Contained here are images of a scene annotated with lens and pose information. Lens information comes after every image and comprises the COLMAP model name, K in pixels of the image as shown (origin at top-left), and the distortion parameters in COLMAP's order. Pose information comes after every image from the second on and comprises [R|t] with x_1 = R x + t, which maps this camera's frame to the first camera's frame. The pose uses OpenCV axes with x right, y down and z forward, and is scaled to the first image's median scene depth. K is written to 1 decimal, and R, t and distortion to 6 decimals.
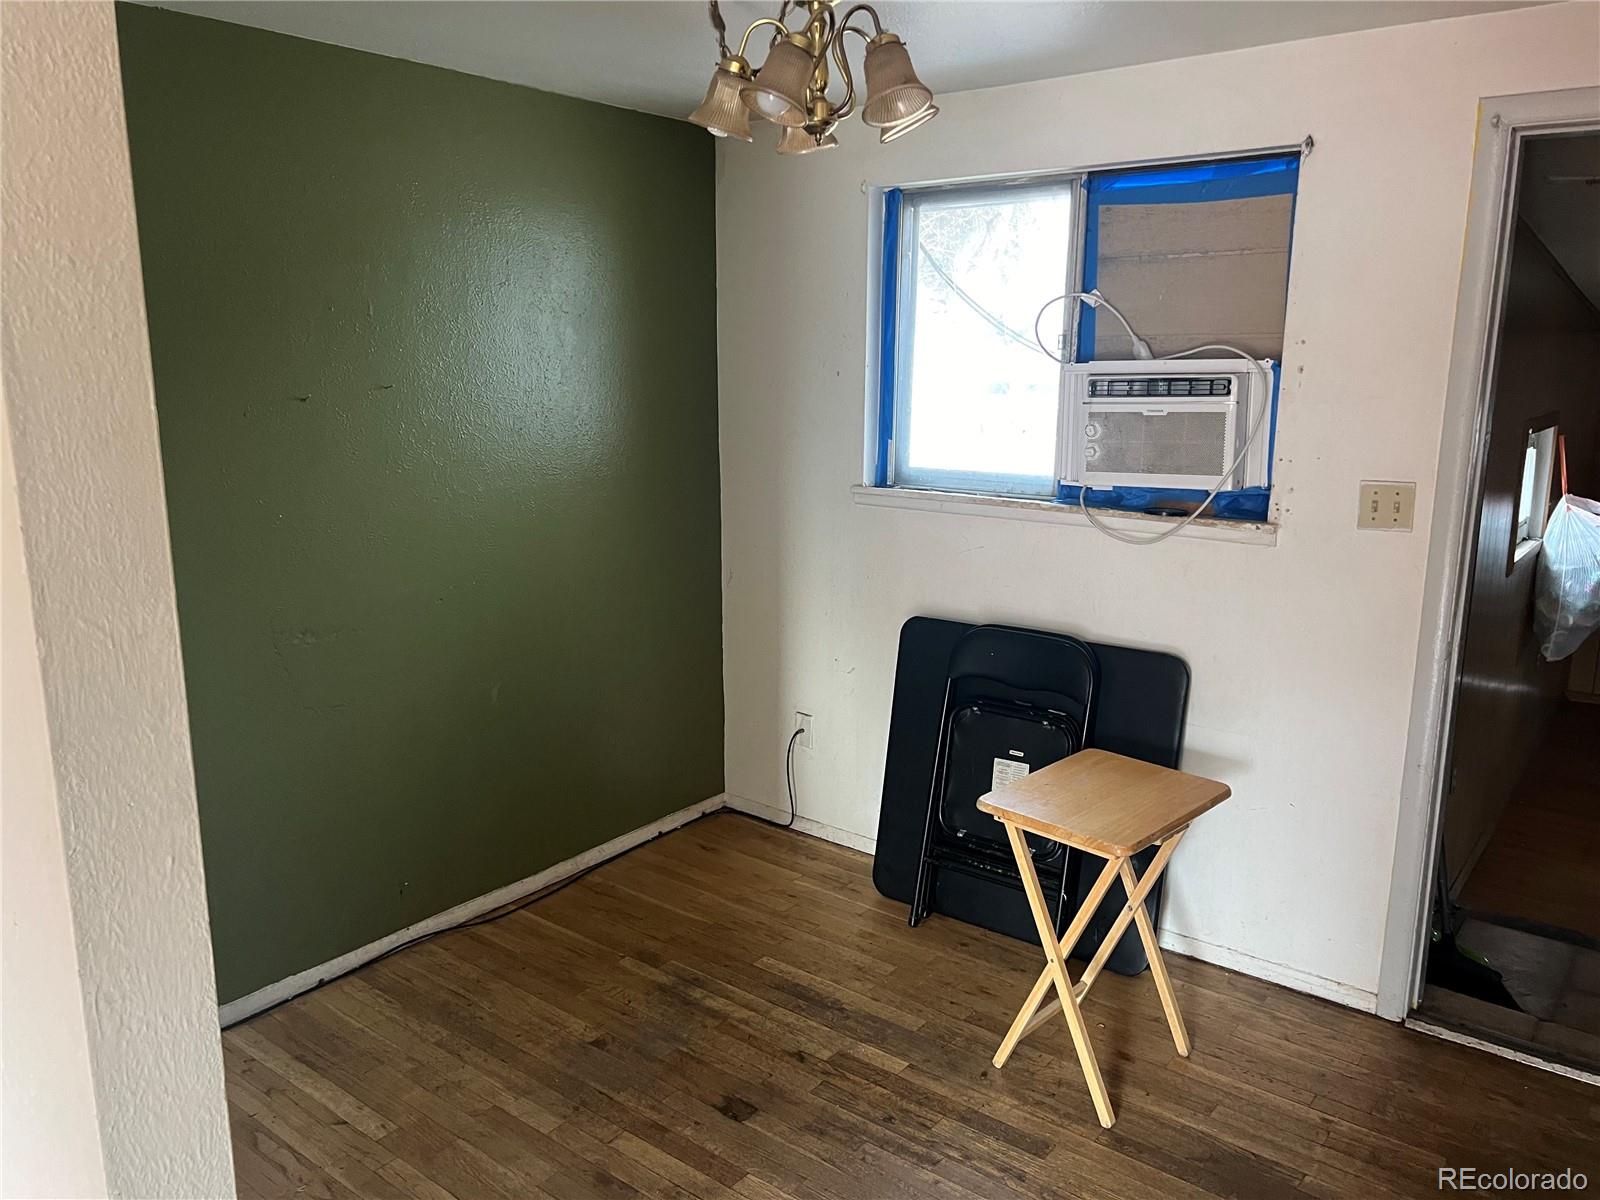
lens RADIAL K [[1203.5, 0, 801.3], [0, 1203.5, 597.0], [0, 0, 1]] dist [0.030322, -0.012307]
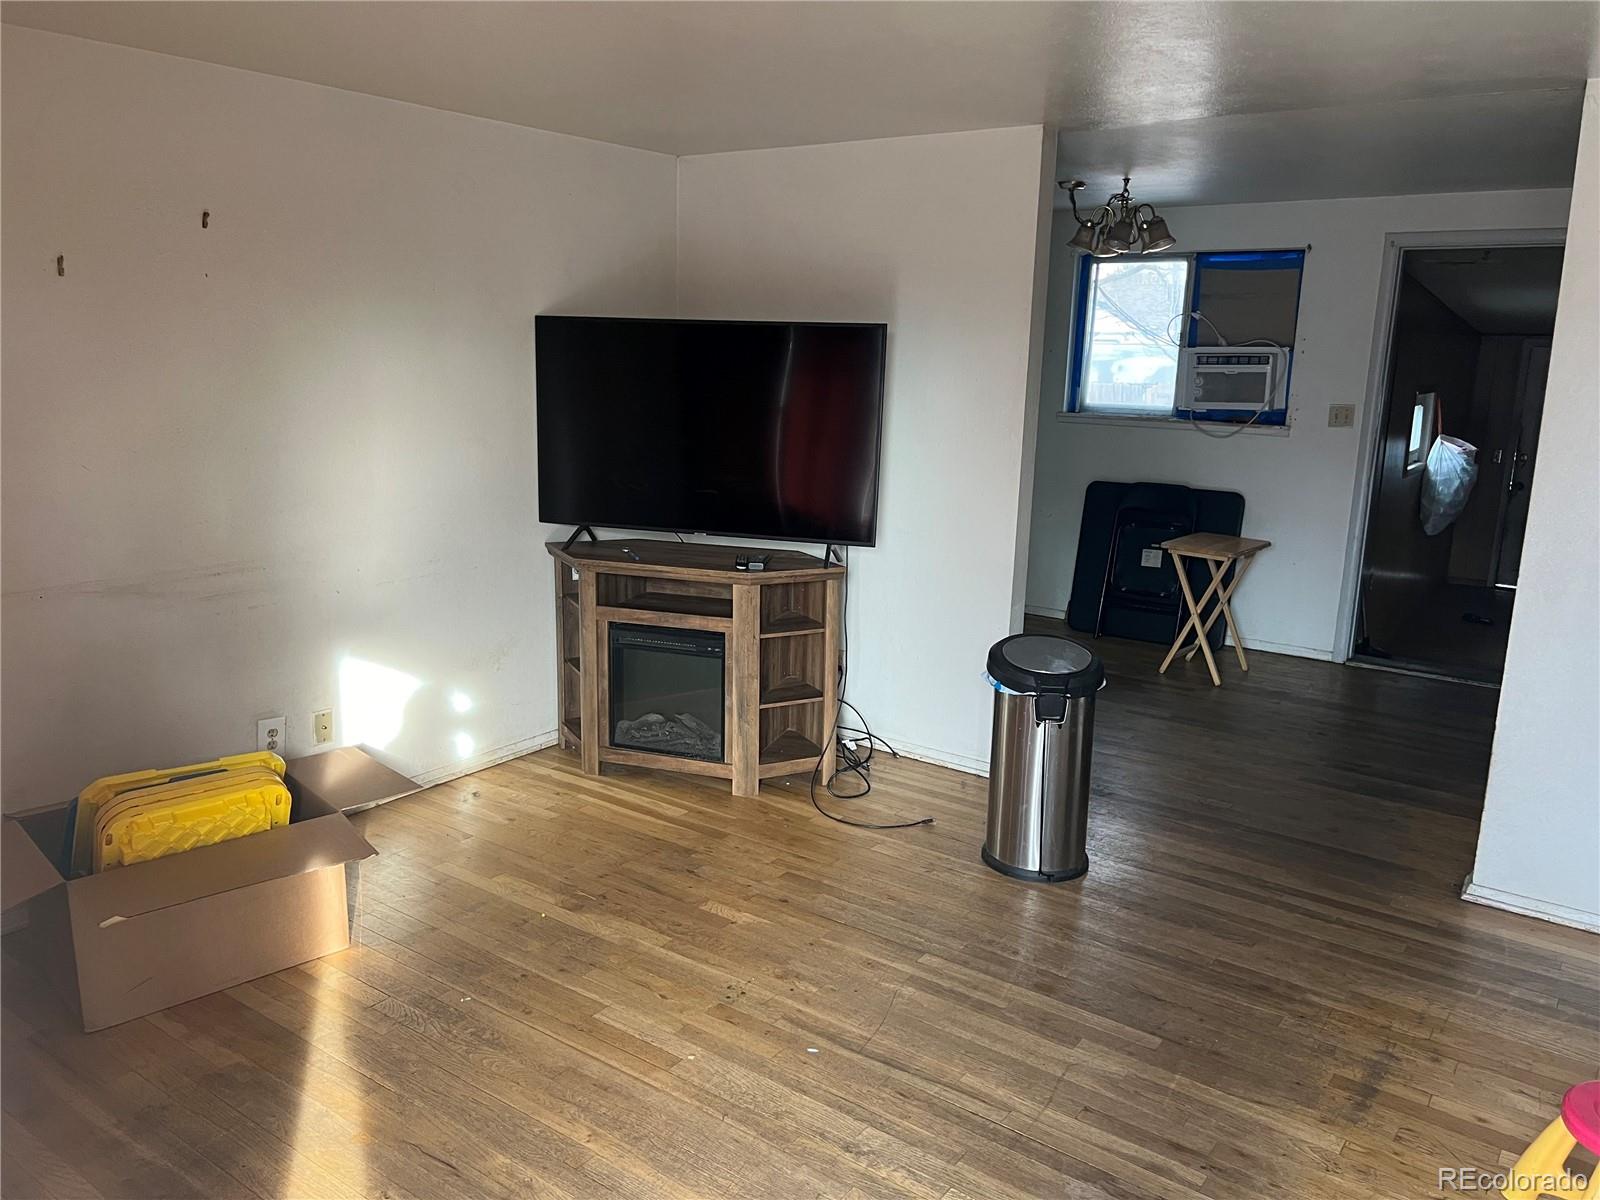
lens RADIAL K [[1203.5, 0, 796.7], [0, 1203.5, 601.4], [0, 0, 1]] dist [0.030322, -0.012307]
pose [[0.998854, 0.006114, 0.047477, -0.529482], [-0.006835, 0.999863, 0.015048, 0.206437], [-0.047379, -0.015356, 0.998759, -1.004009]]
